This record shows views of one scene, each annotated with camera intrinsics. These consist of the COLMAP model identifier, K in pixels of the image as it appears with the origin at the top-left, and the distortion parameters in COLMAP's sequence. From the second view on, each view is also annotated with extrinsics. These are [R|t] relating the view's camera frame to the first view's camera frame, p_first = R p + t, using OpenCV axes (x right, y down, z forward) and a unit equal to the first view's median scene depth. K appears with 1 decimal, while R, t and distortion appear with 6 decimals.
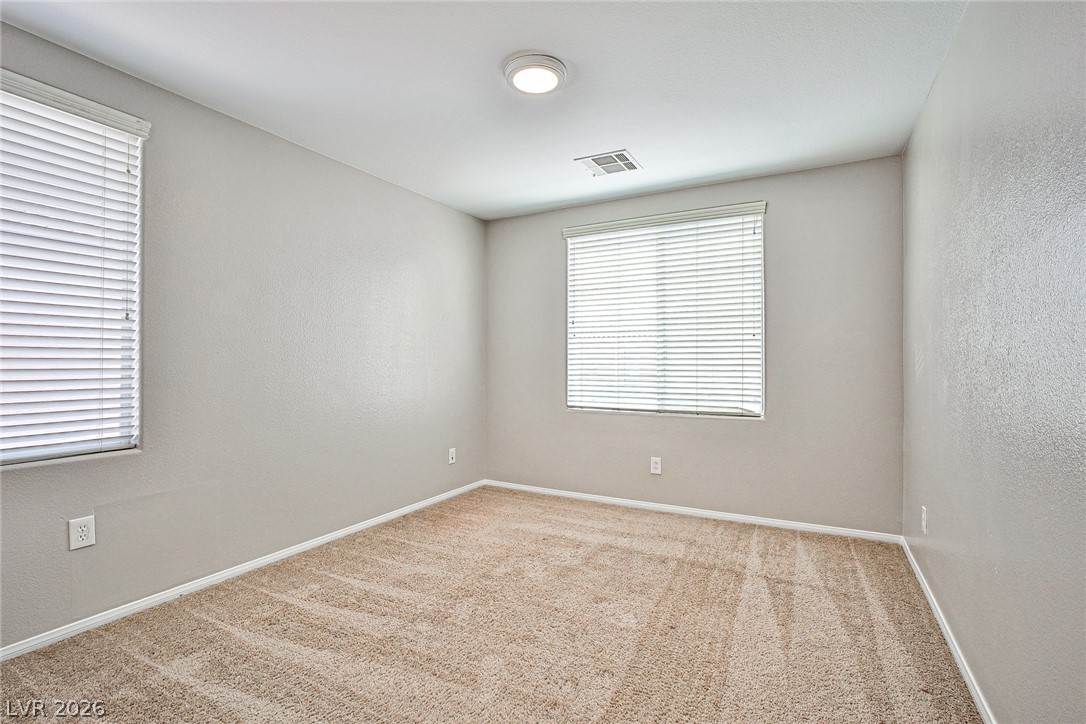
lens RADIAL K [[487.0, 0, 543.3], [0, 487.0, 360.4], [0, 0, 1]] dist [-0.041612, 0.016444]
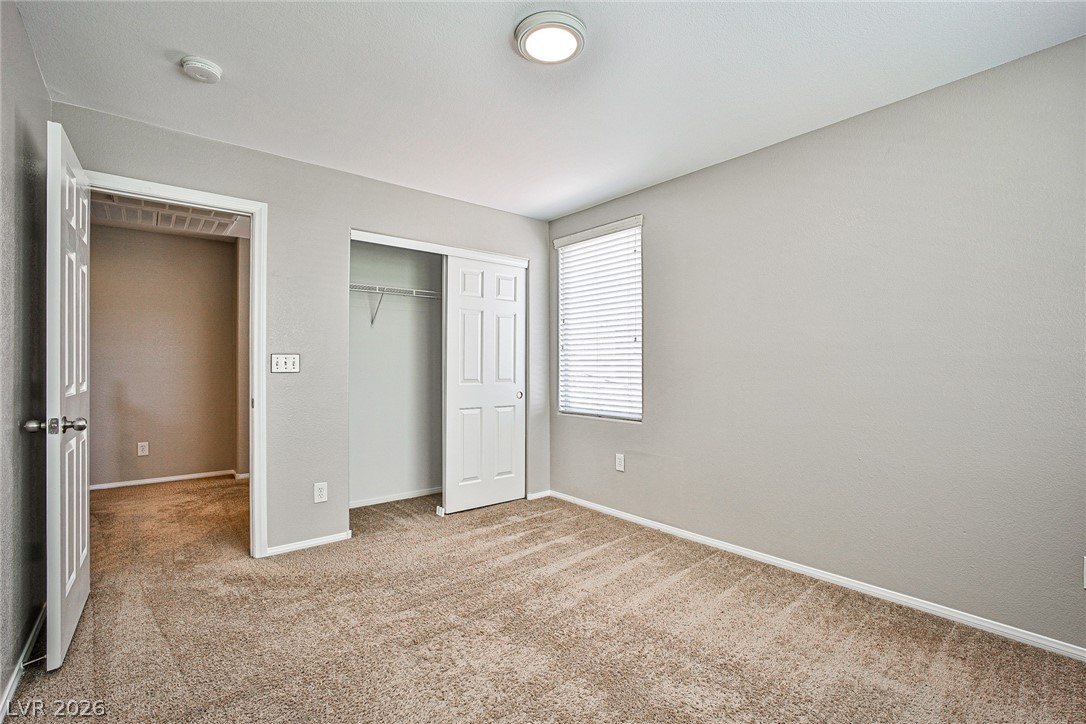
lens RADIAL K [[487.0, 0, 543.3], [0, 487.0, 360.4], [0, 0, 1]] dist [-0.041612, 0.016444]
pose [[-0.339852, -0.010861, -0.940416, 0.811899], [-0.003395, 0.999941, -0.010321, -0.002349], [0.940473, -0.000315, -0.339869, 1.282489]]
